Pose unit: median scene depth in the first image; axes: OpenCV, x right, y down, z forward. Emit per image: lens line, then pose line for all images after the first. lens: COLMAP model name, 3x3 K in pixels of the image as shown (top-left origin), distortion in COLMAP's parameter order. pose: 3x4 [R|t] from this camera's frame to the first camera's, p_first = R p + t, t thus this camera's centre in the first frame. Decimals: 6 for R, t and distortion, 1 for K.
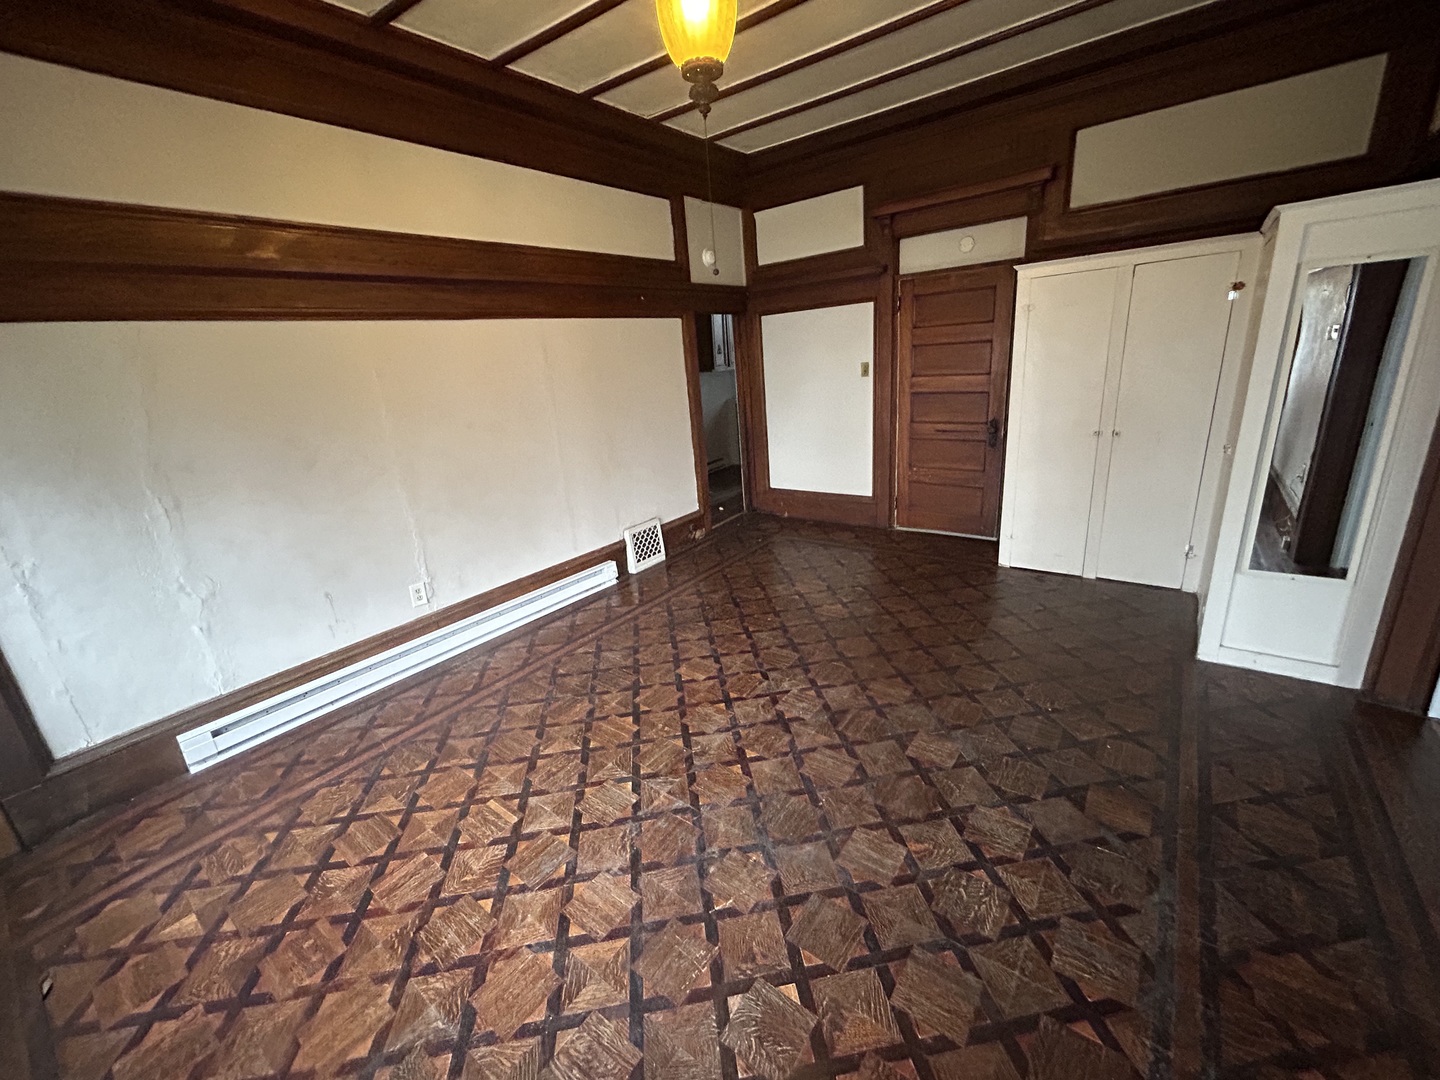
lens RADIAL K [[585.0, 0, 718.1], [0, 585.0, 537.7], [0, 0, 1]] dist [0.003330, 0.000250]
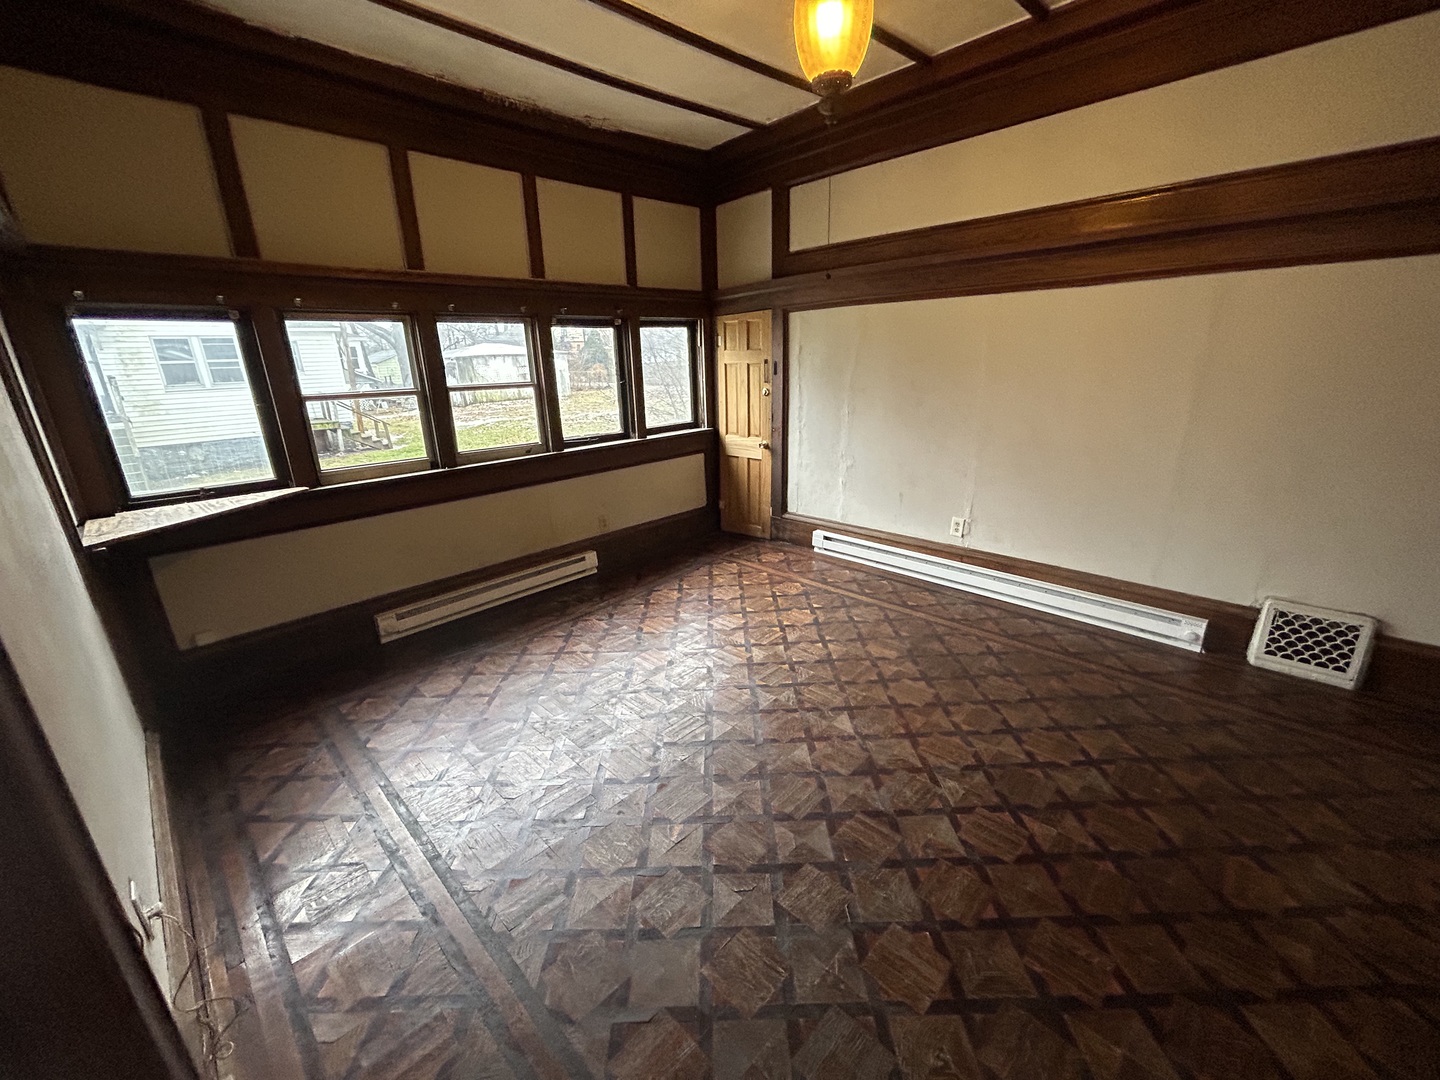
lens RADIAL K [[585.0, 0, 715.9], [0, 585.0, 544.4], [0, 0, 1]] dist [0.003330, 0.000250]
pose [[-0.129039, 0.385164, -0.913782, 0.701321], [-0.257133, 0.876972, 0.405959, -0.245130], [0.957722, 0.287348, -0.014125, 0.587905]]
